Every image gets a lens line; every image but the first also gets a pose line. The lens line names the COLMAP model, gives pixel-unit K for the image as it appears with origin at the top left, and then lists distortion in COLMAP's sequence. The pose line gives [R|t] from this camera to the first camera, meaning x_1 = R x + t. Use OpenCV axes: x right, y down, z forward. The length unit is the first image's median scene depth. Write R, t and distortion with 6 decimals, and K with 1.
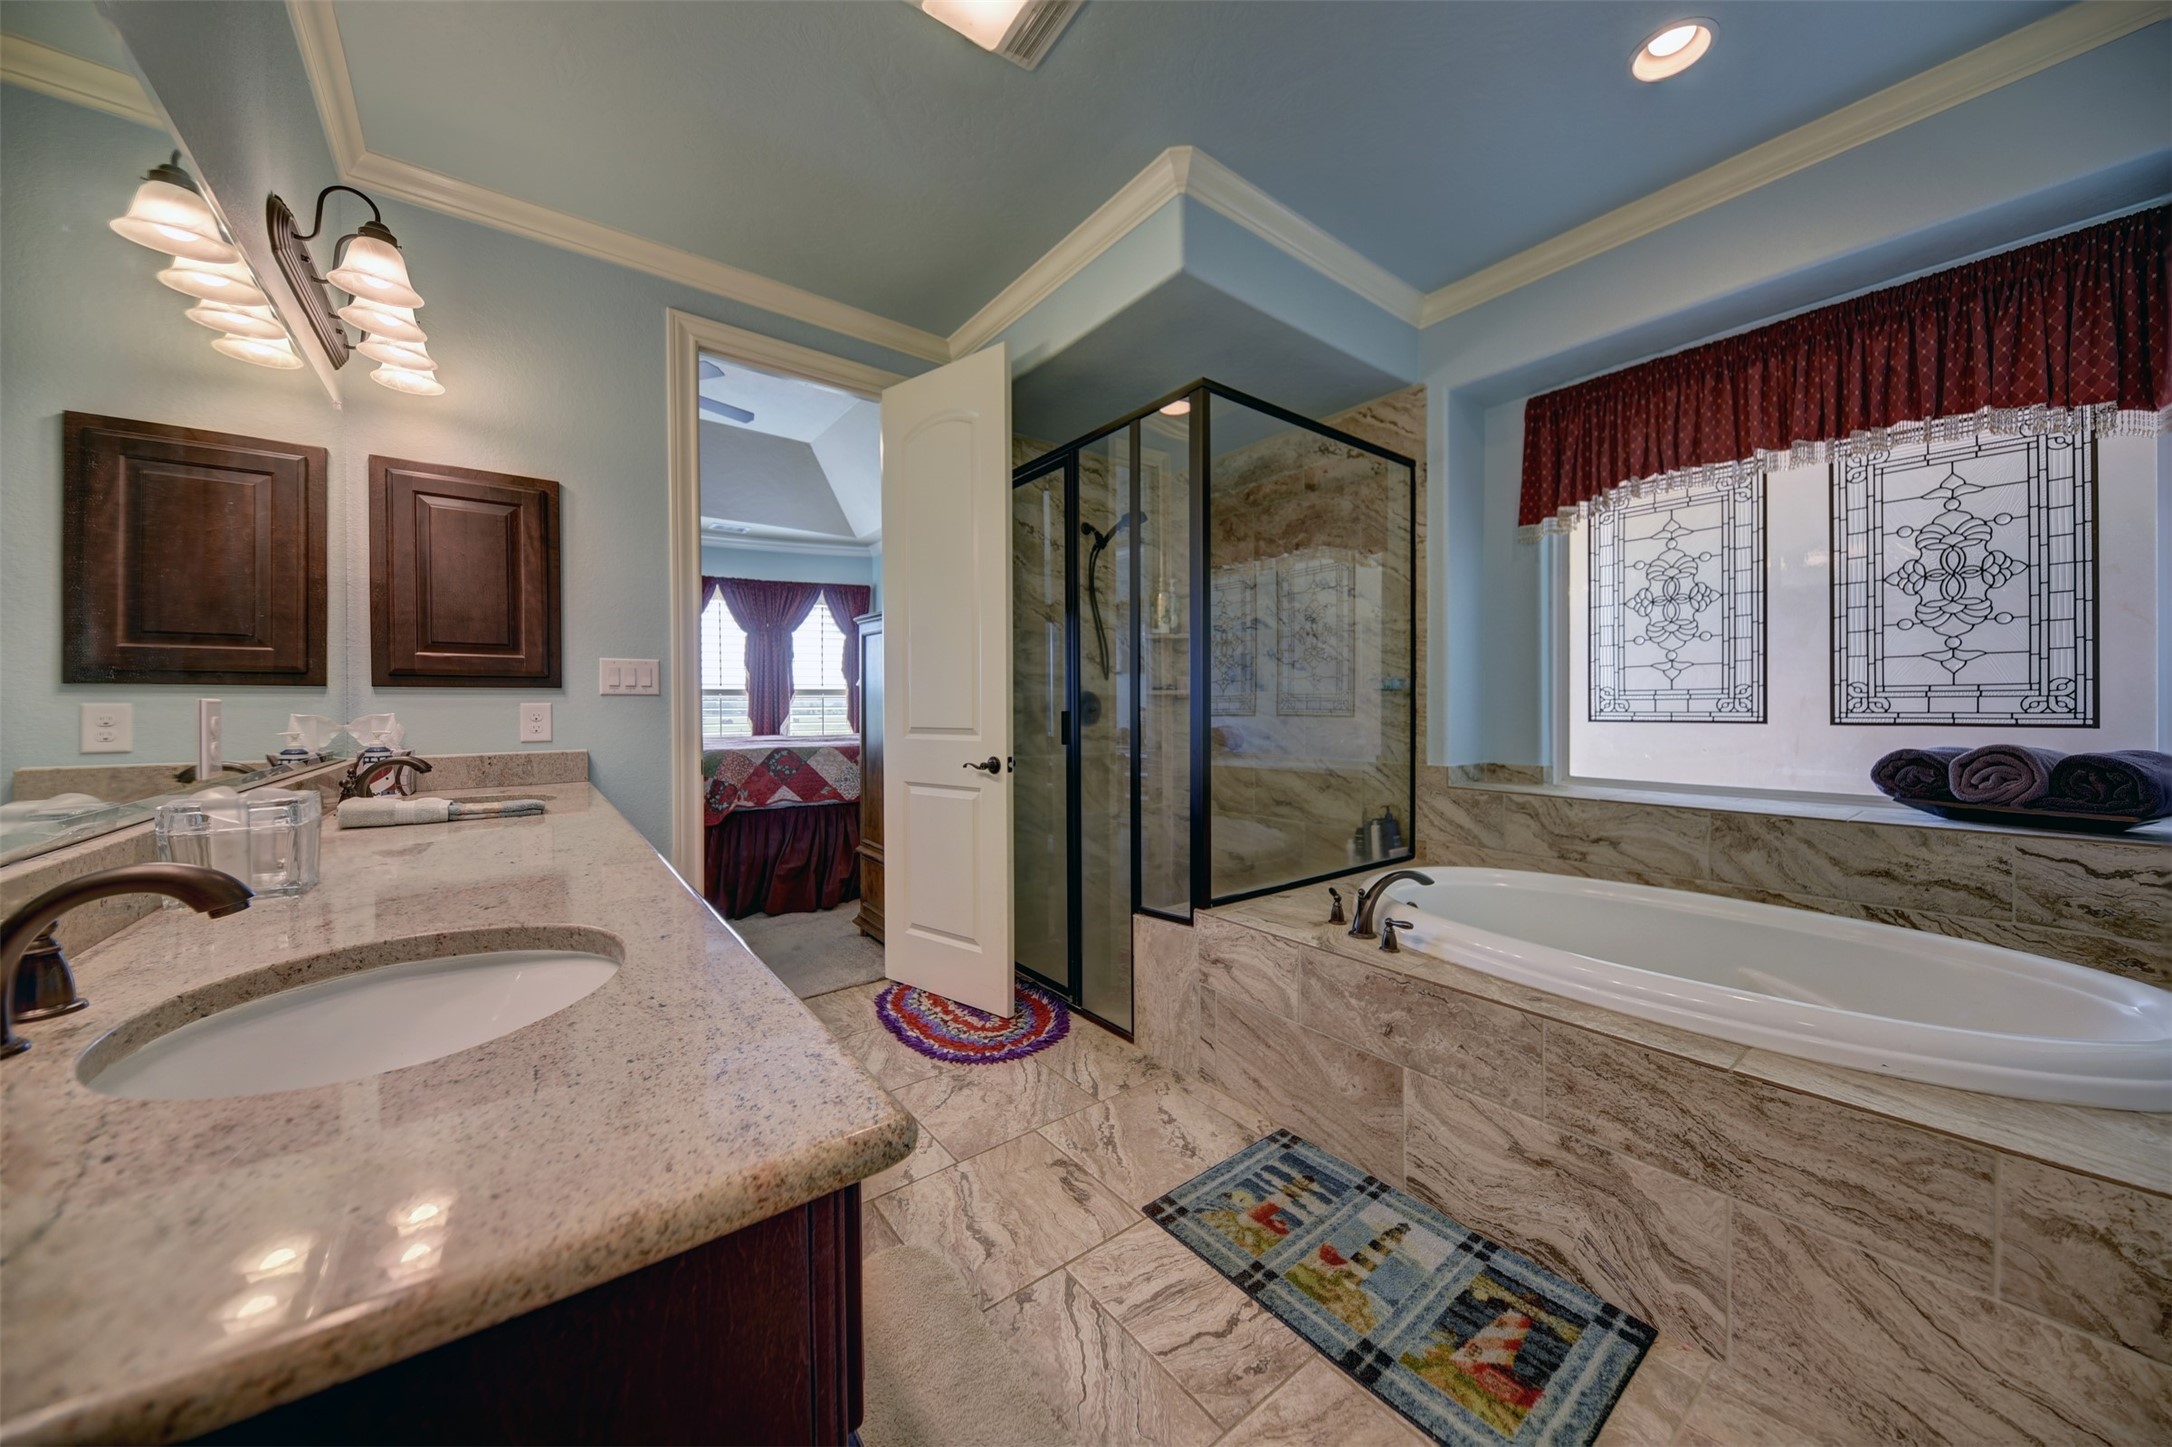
lens RADIAL K [[754.0, 0, 1108.5], [0, 754.0, 712.6], [0, 0, 1]] dist [-0.002488, -0.000882]
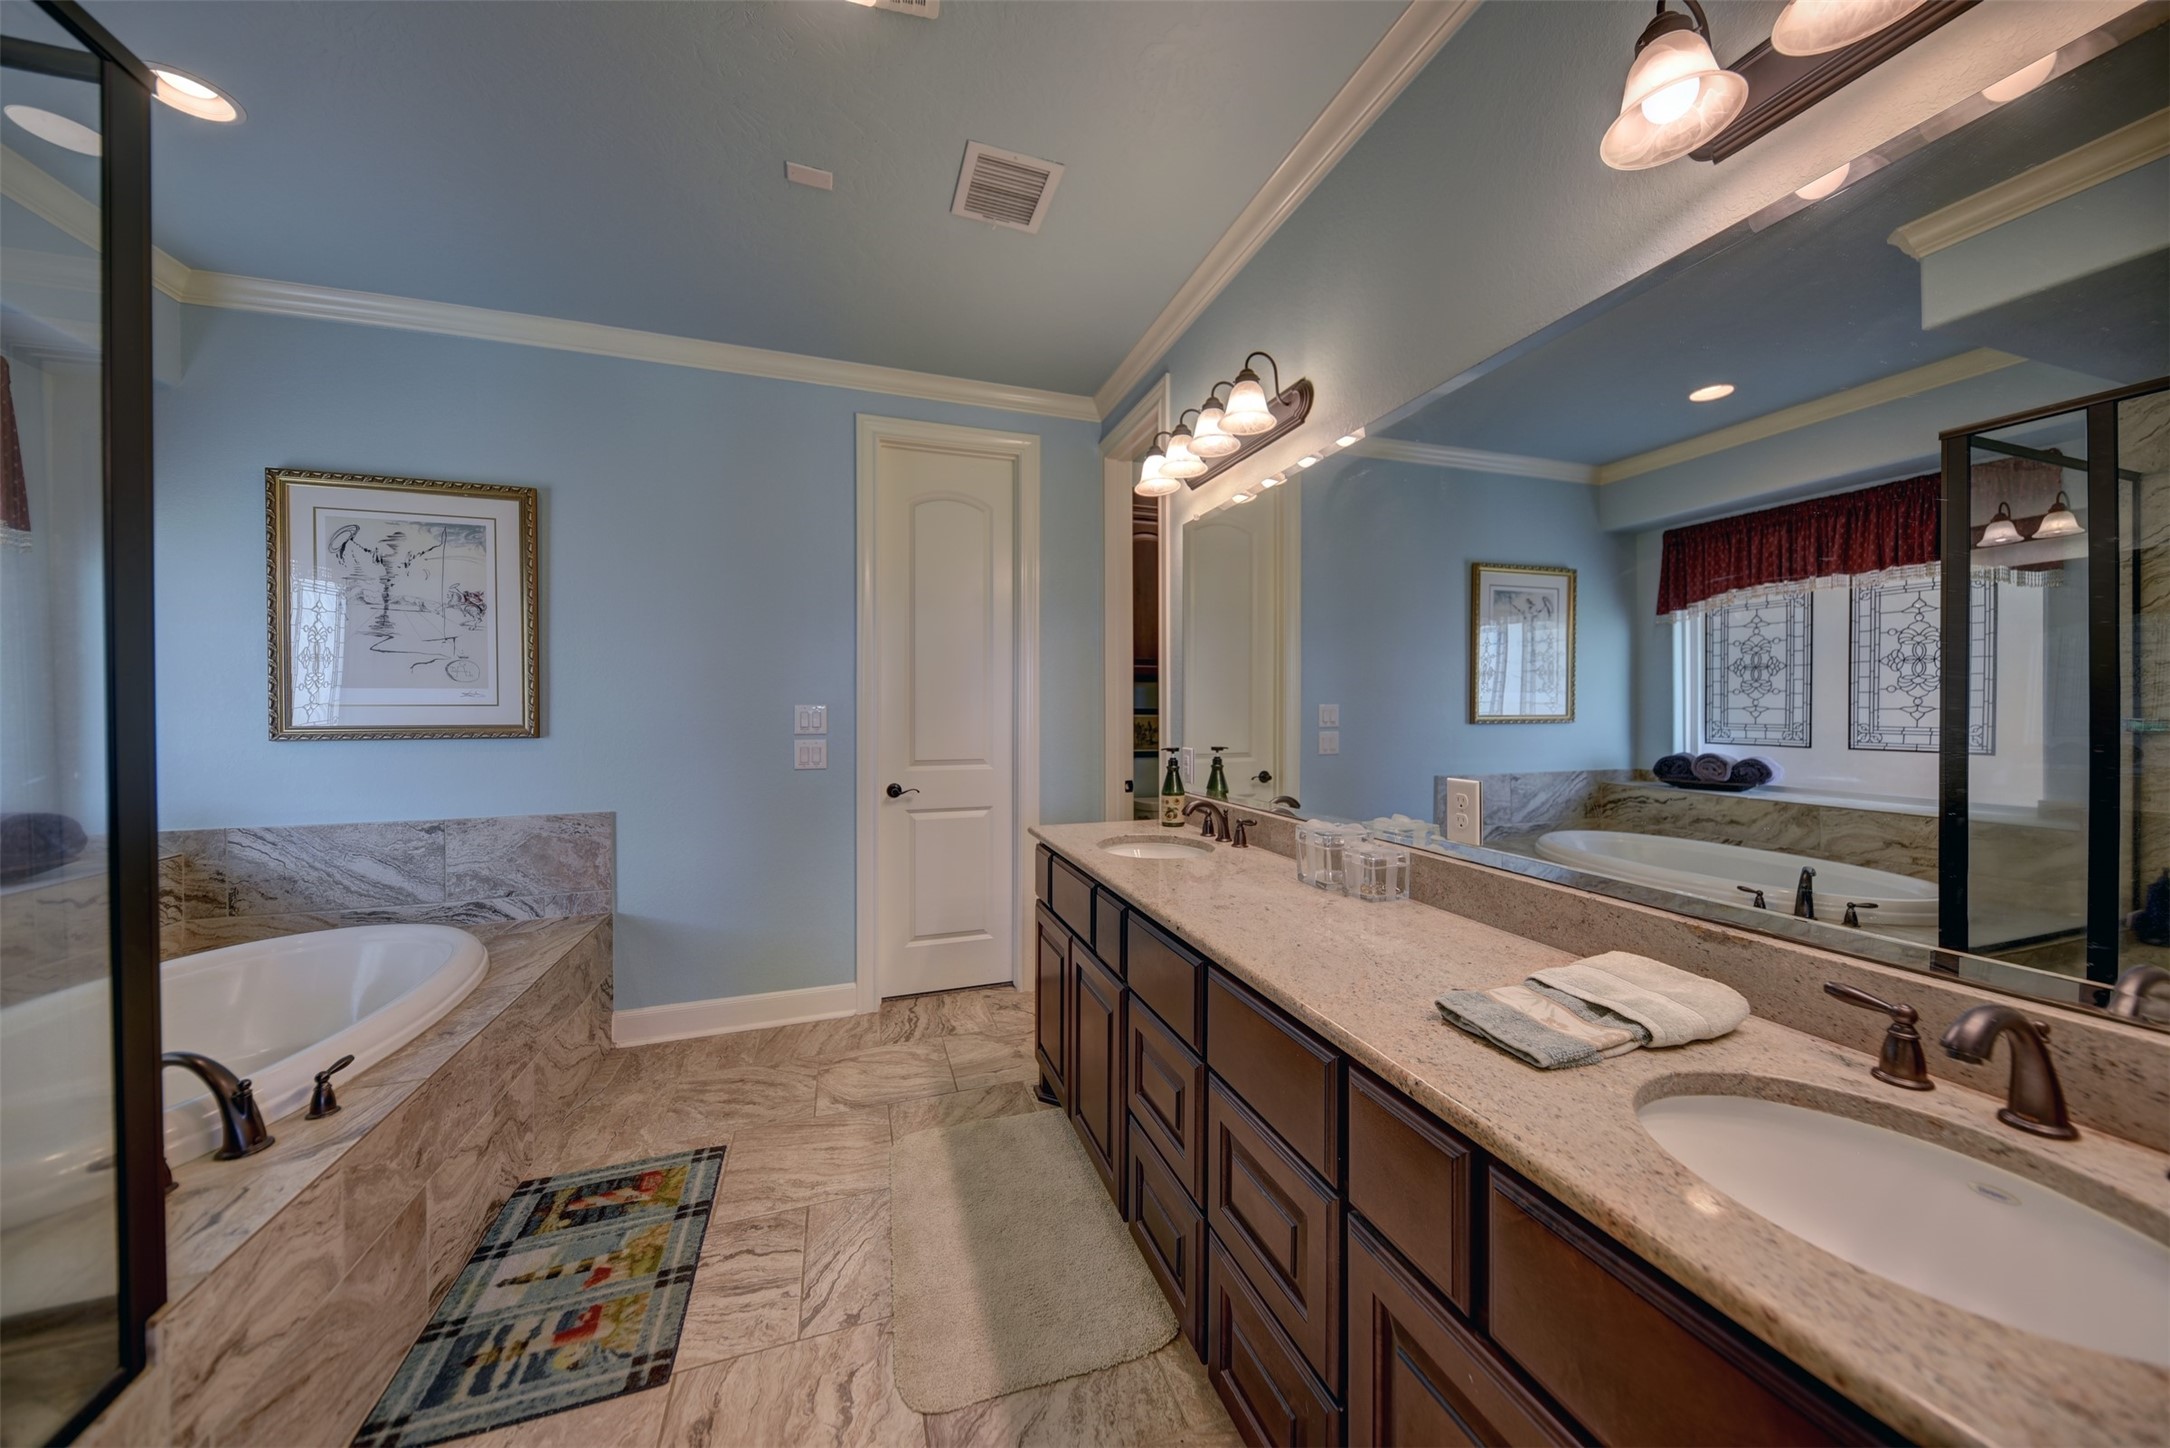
lens RADIAL K [[753.3, 0, 1089.6], [0, 753.3, 712.3], [0, 0, 1]] dist [-0.002488, -0.000882]
pose [[-0.938380, 0.003010, 0.345593, -0.784279], [0.008113, 0.999878, 0.013320, -0.122333], [-0.345511, 0.015303, -0.938290, 1.808424]]
